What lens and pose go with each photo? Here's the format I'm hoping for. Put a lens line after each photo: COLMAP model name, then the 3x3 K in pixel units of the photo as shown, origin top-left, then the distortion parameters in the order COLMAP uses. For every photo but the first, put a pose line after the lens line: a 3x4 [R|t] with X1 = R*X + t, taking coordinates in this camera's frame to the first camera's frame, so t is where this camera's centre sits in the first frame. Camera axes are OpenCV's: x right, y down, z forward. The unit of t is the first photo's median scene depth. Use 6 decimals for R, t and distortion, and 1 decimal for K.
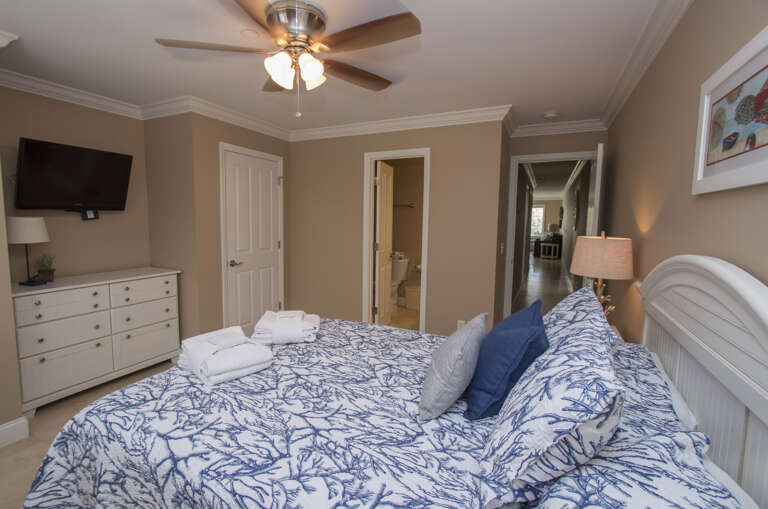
lens RADIAL K [[353.1, 0, 379.7], [0, 353.1, 253.4], [0, 0, 1]] dist [-0.013381, 0.000405]
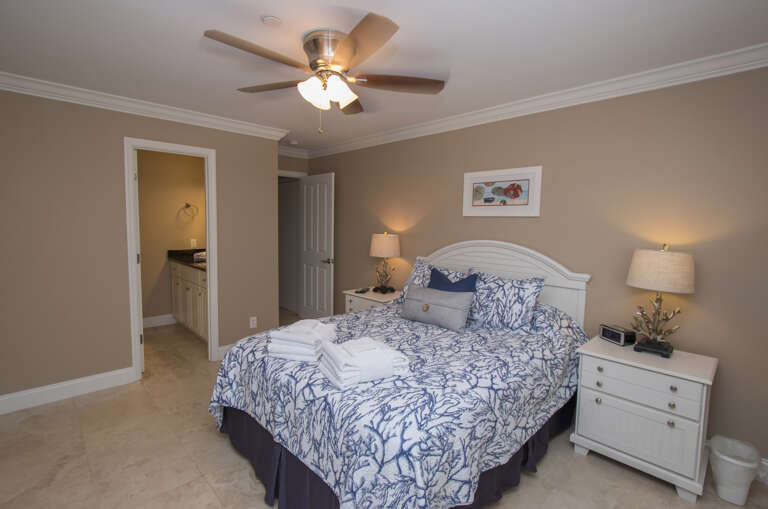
lens RADIAL K [[353.1, 0, 379.7], [0, 353.1, 253.4], [0, 0, 1]] dist [-0.013381, 0.000405]
pose [[0.346635, -0.086620, 0.933992, -1.876480], [0.080925, 0.994776, 0.062223, -0.122404], [-0.934503, 0.054015, 0.351834, 0.763830]]
